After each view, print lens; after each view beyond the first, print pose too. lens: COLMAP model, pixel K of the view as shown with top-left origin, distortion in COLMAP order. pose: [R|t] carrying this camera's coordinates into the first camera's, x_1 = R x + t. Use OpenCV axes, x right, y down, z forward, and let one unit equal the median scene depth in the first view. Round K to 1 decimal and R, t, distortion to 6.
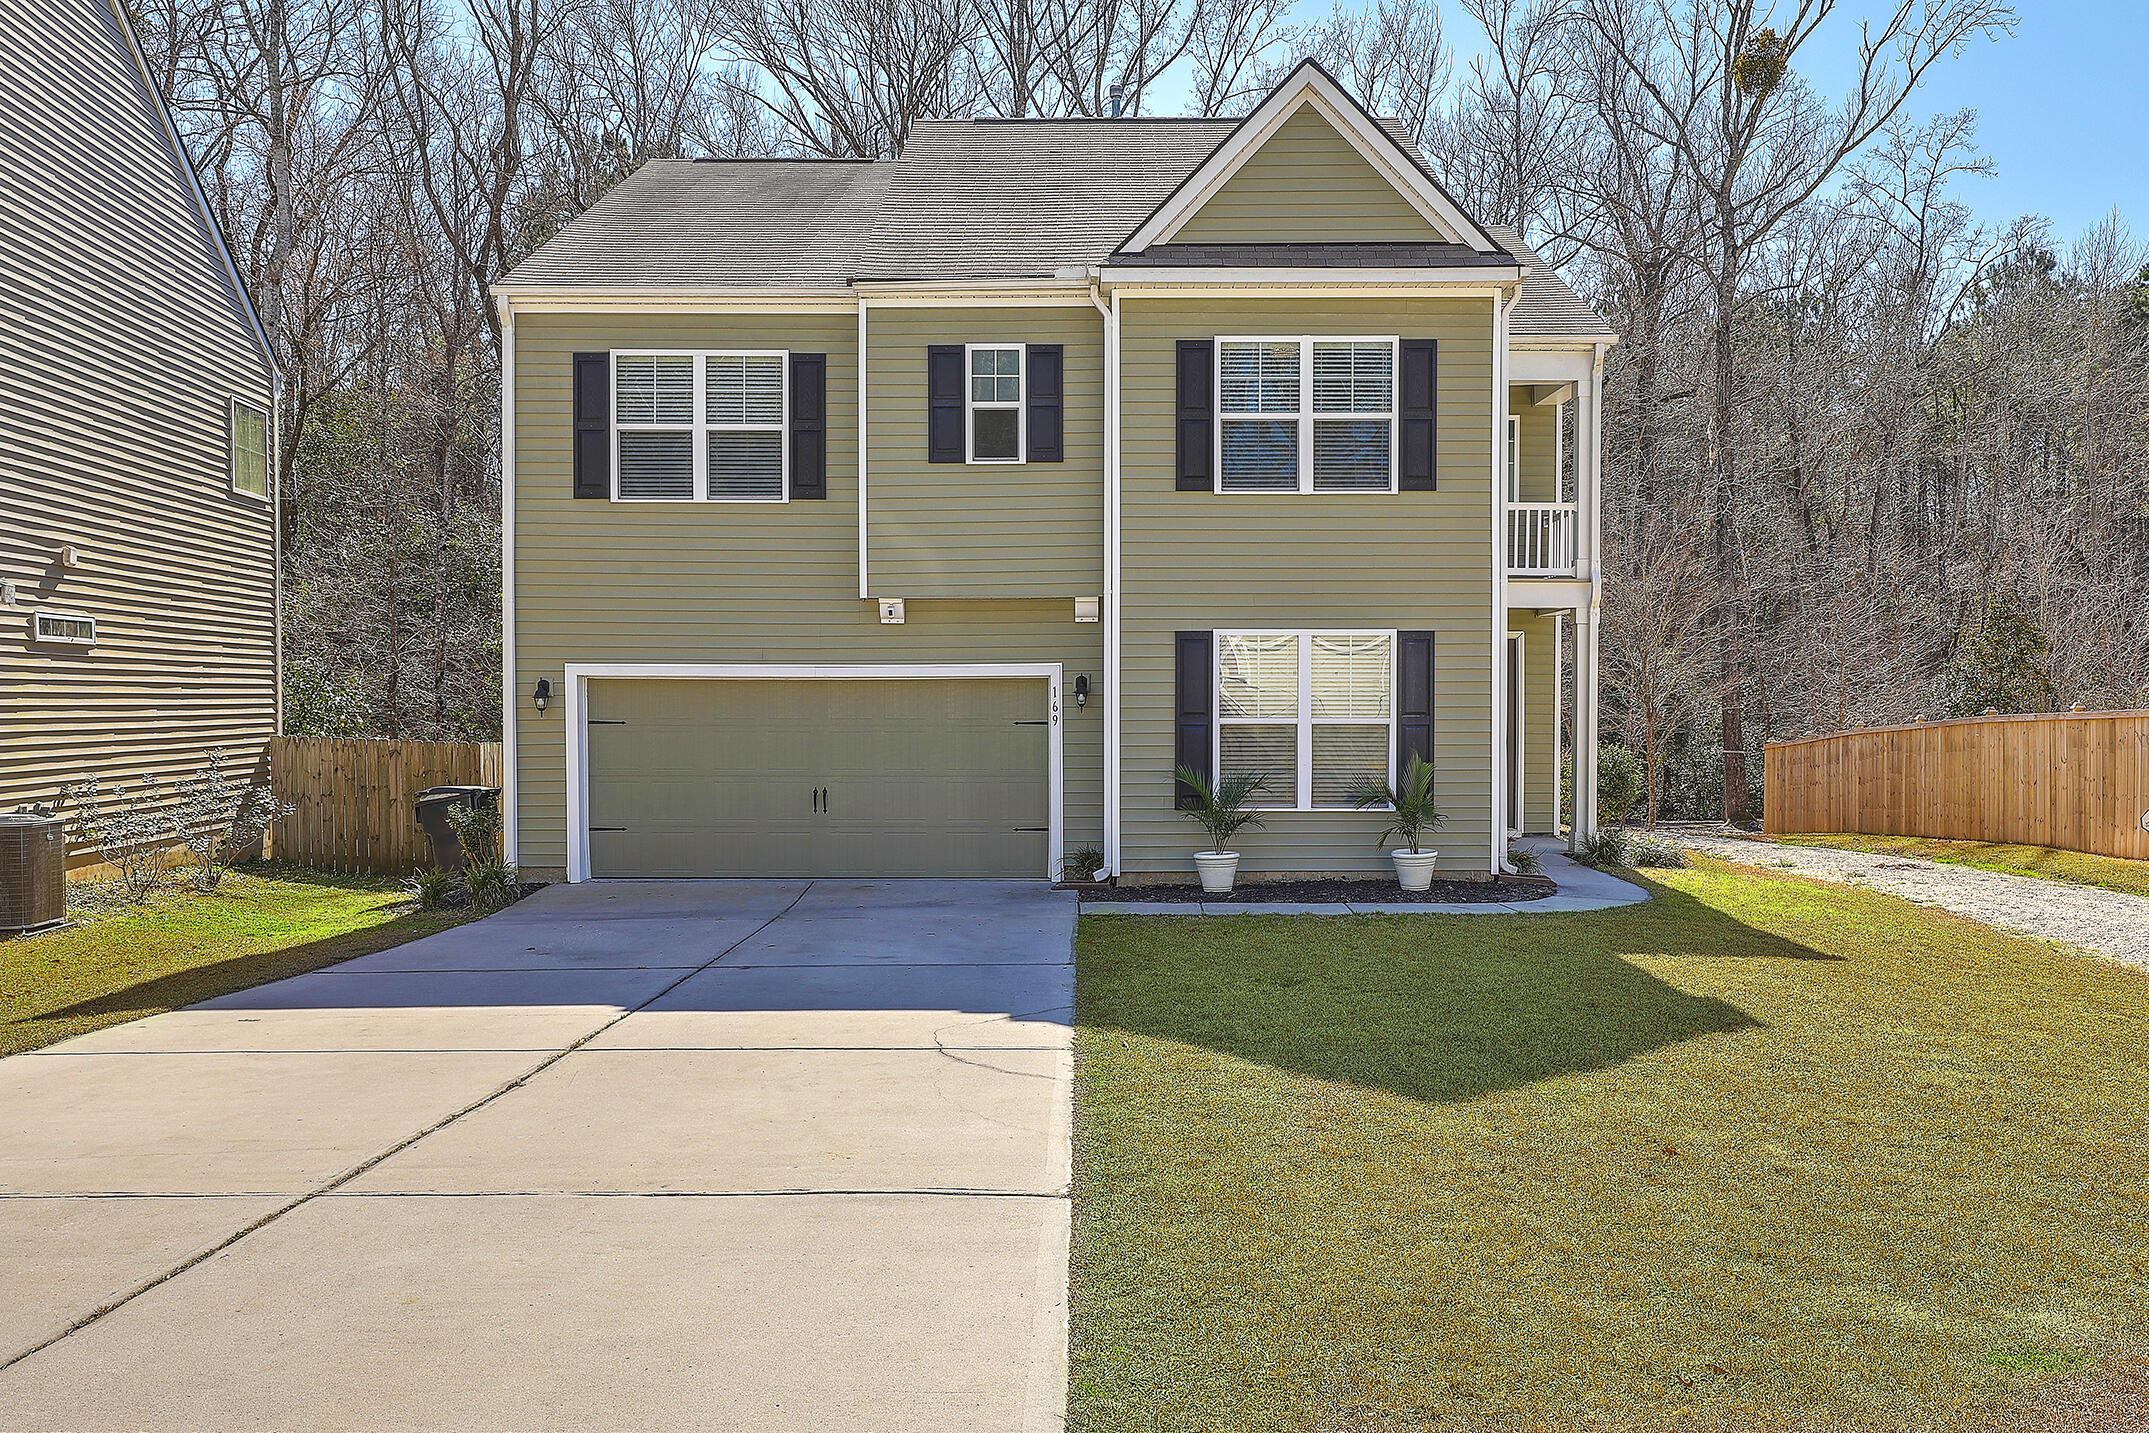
lens RADIAL K [[1770.8, 0, 1104.5], [0, 1770.8, 690.7], [0, 0, 1]] dist [0.004323, -0.001436]
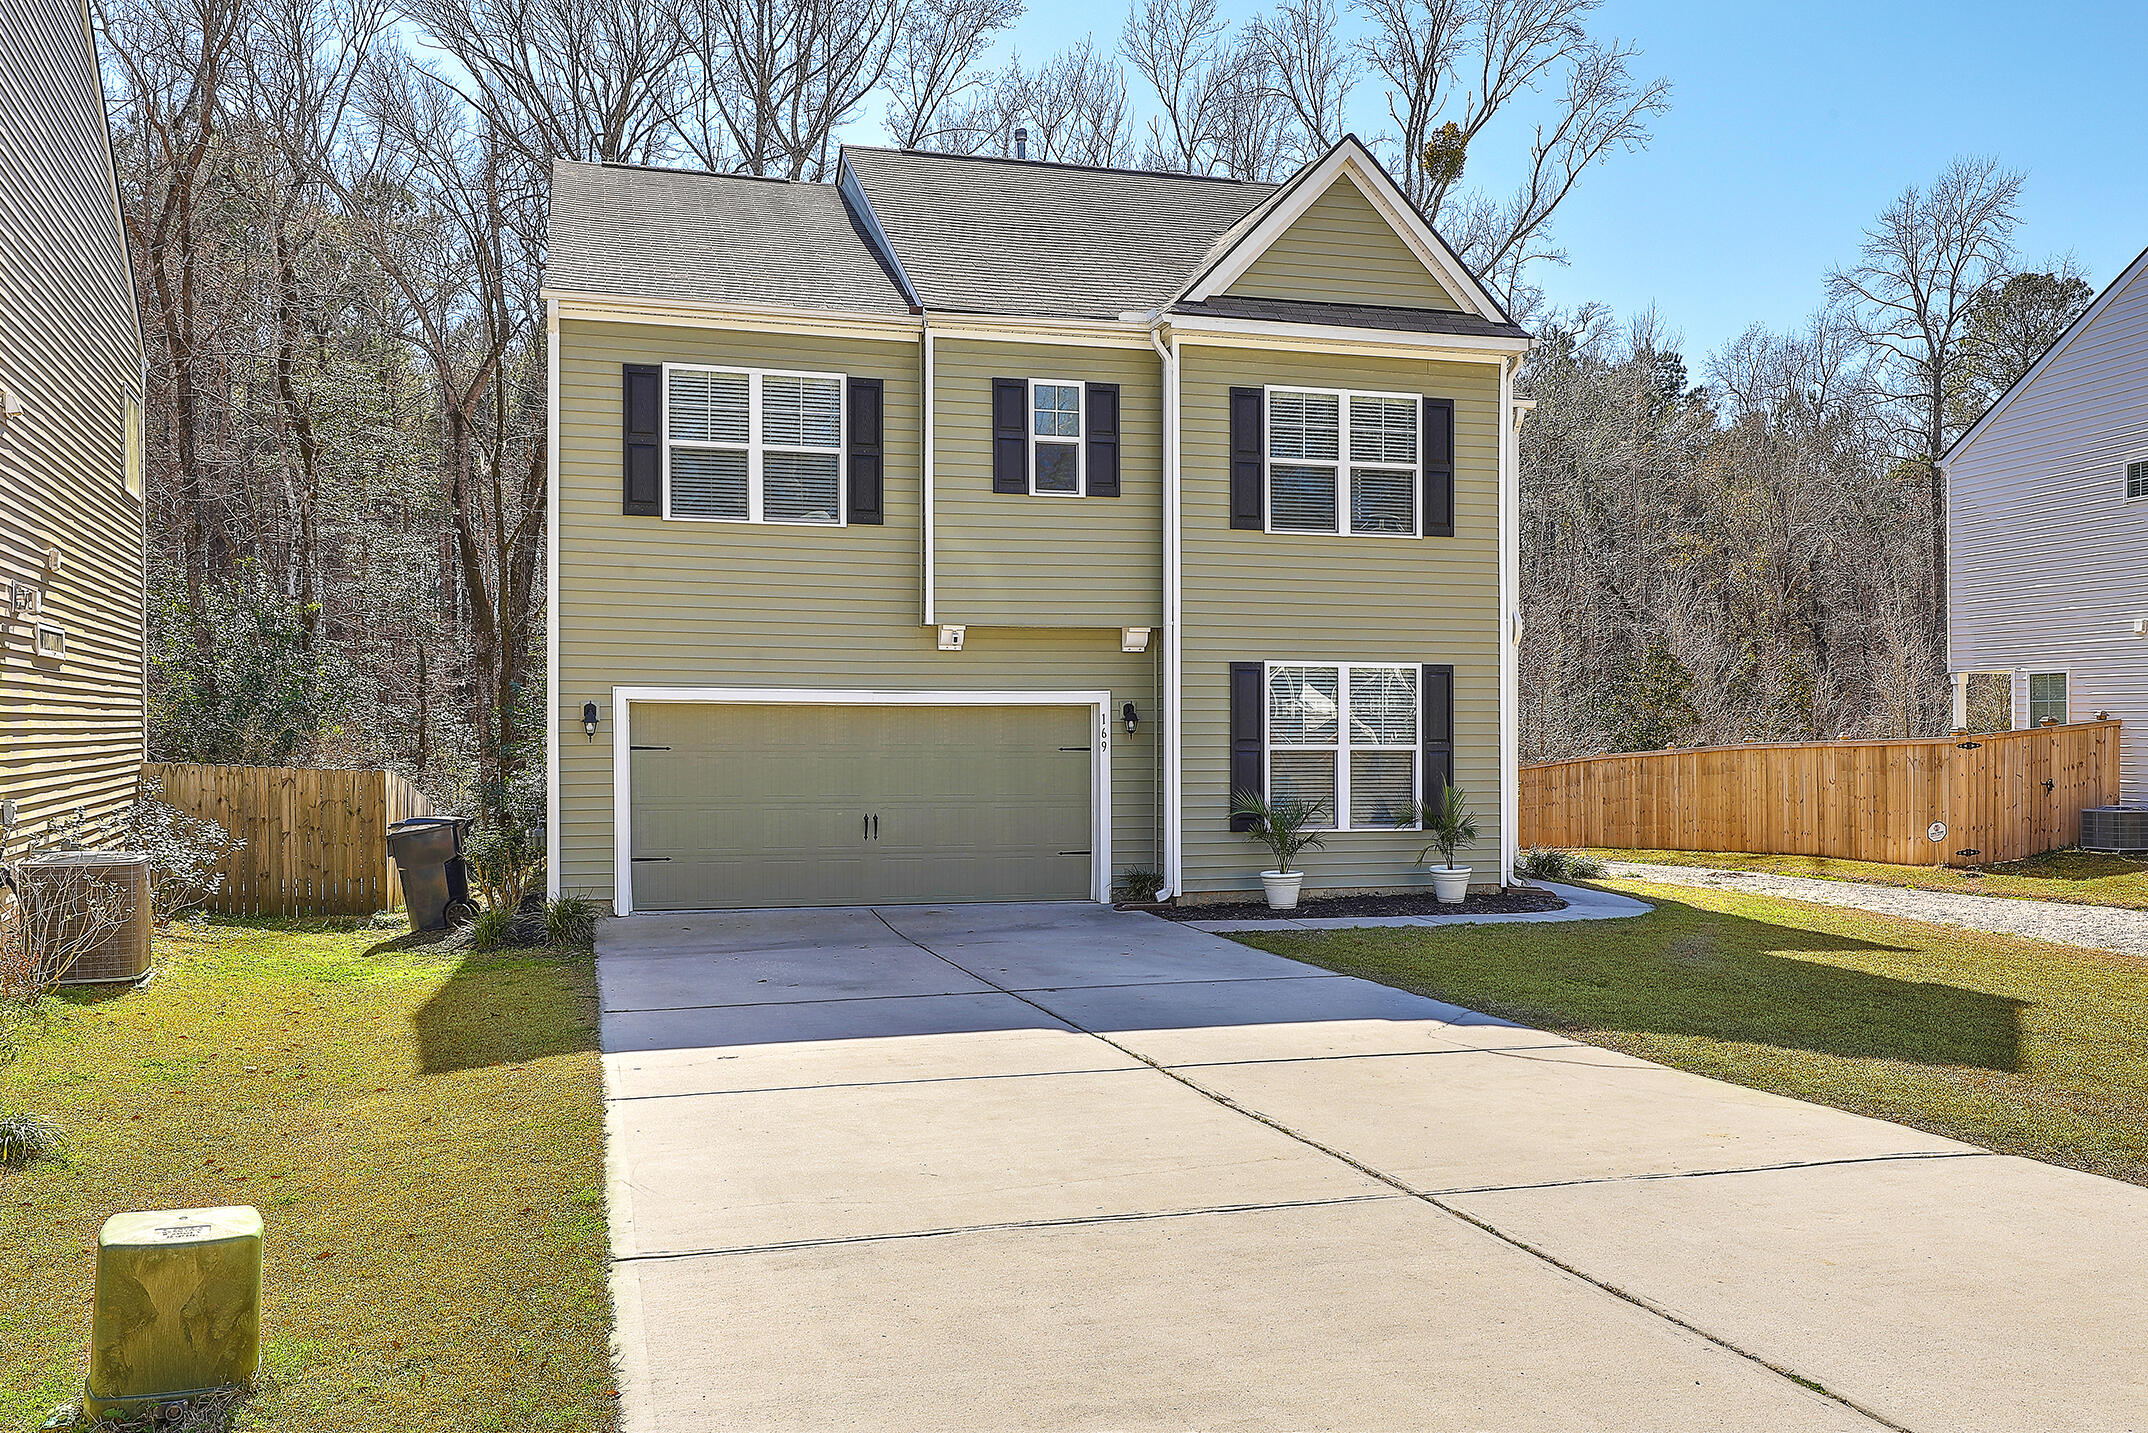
lens RADIAL K [[1770.0, 0, 1080.8], [0, 1770.0, 676.1], [0, 0, 1]] dist [0.004323, -0.001436]
pose [[0.962628, 0.011858, 0.270569, -0.321365], [-0.005627, 0.999701, -0.023792, 0.000414], [-0.270770, 0.021380, 0.962407, 0.010720]]
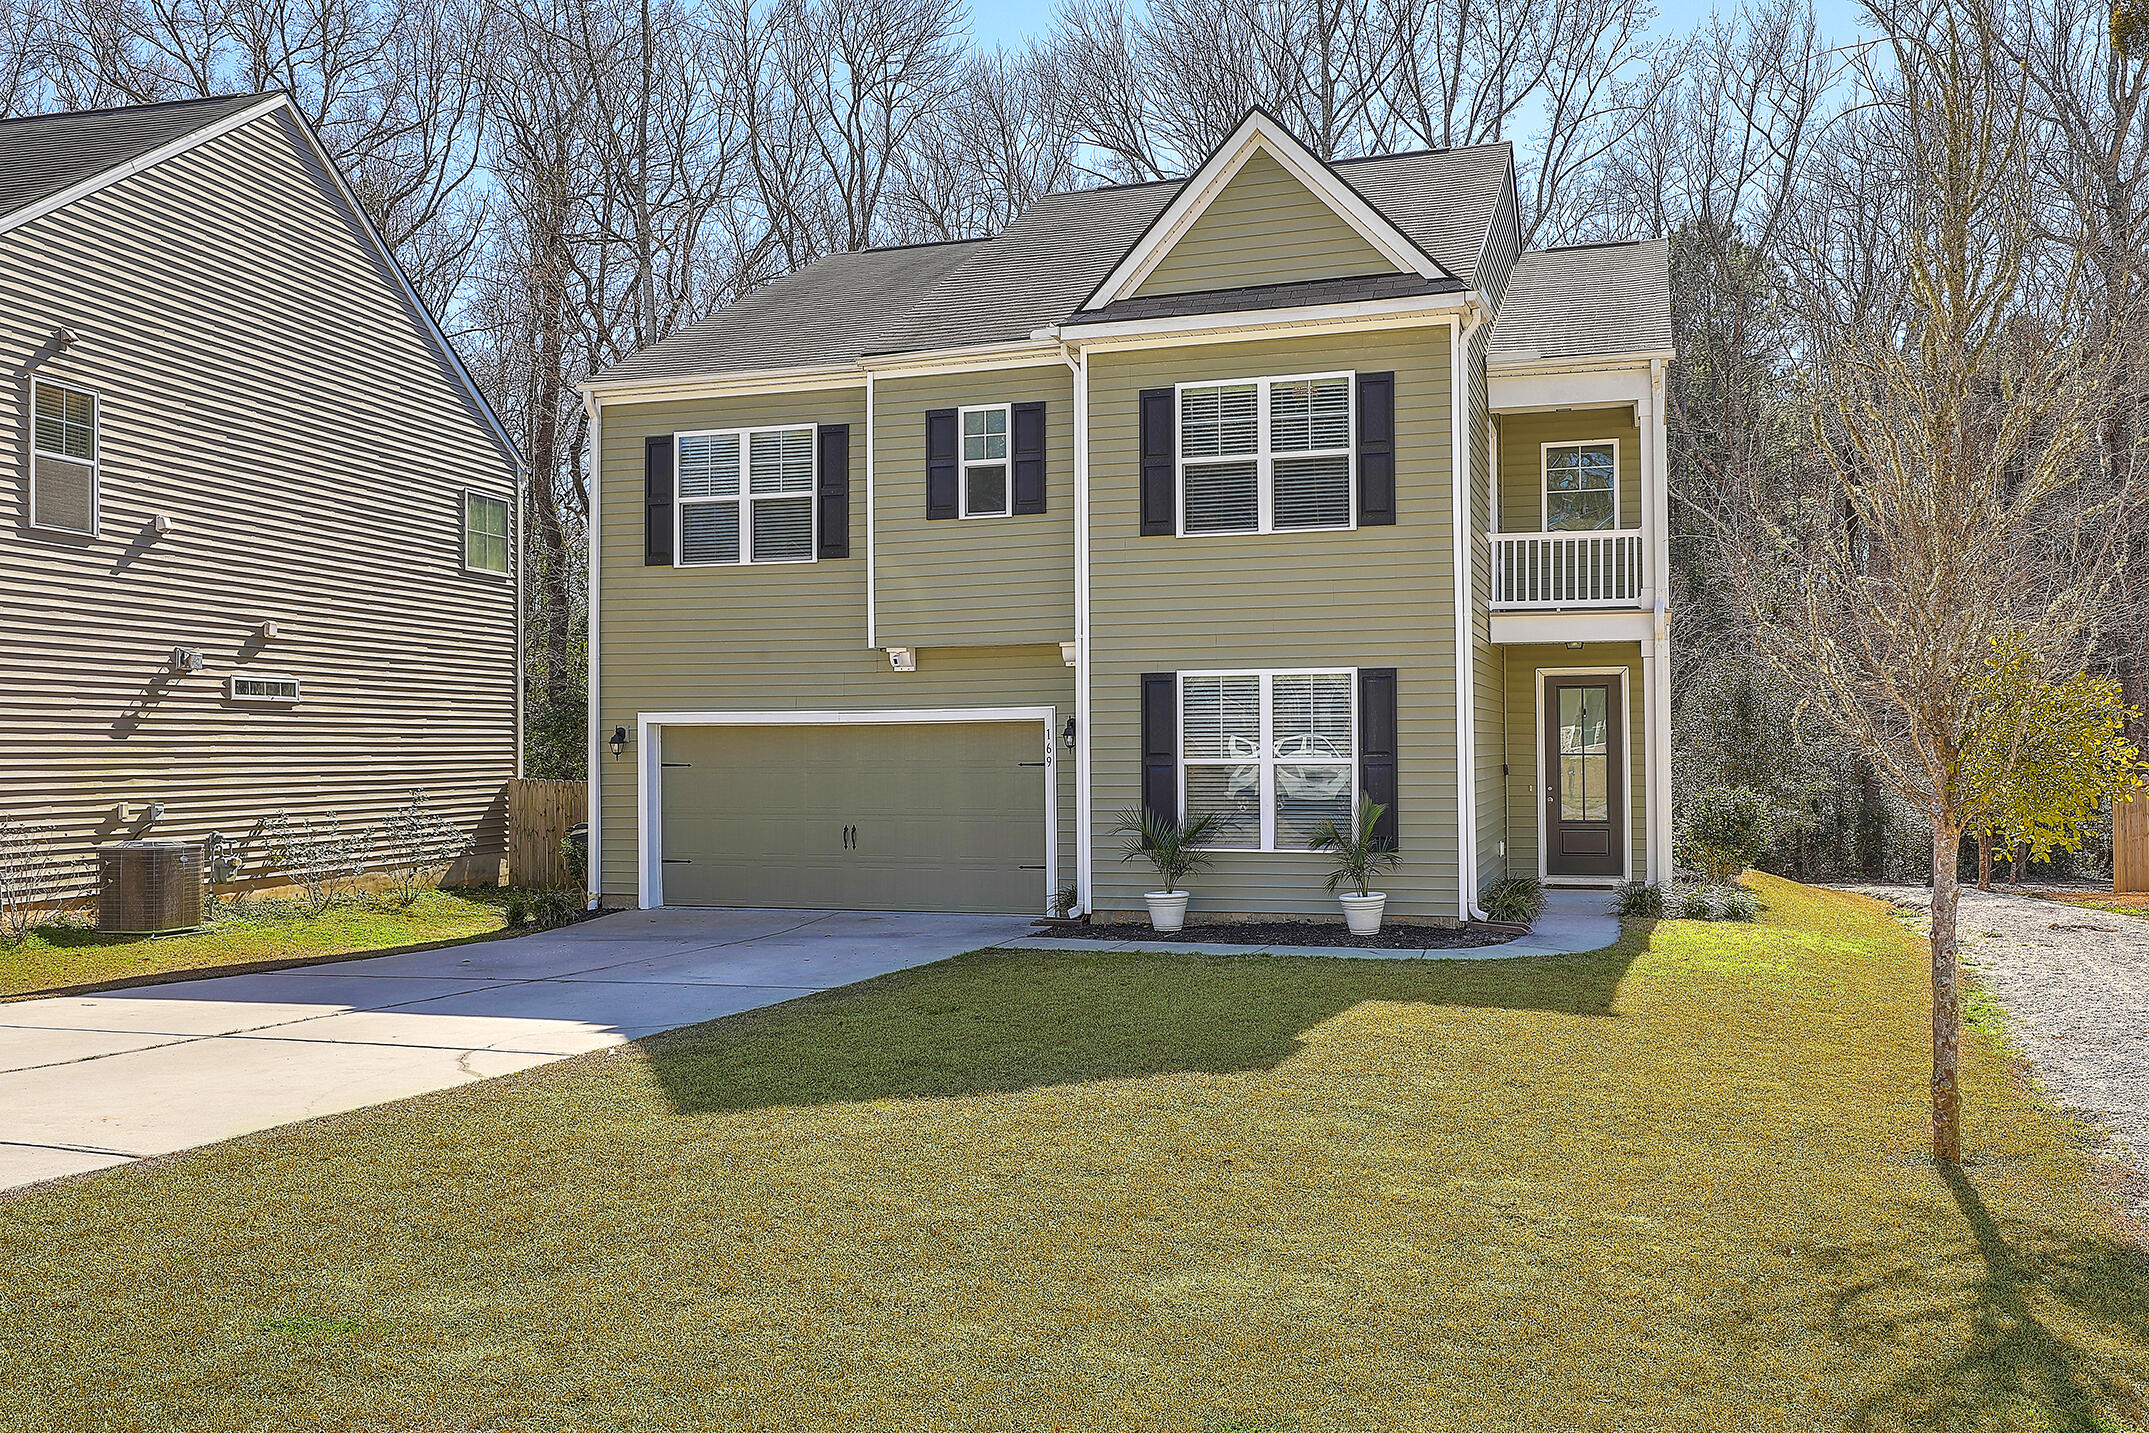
lens RADIAL K [[1770.8, 0, 1112.4], [0, 1770.8, 665.2], [0, 0, 1]] dist [0.004323, -0.001436]
pose [[0.951081, -0.020727, -0.308247, 0.330189], [0.007983, 0.999063, -0.042547, 0.004740], [0.308840, 0.038005, 0.950354, 0.024787]]
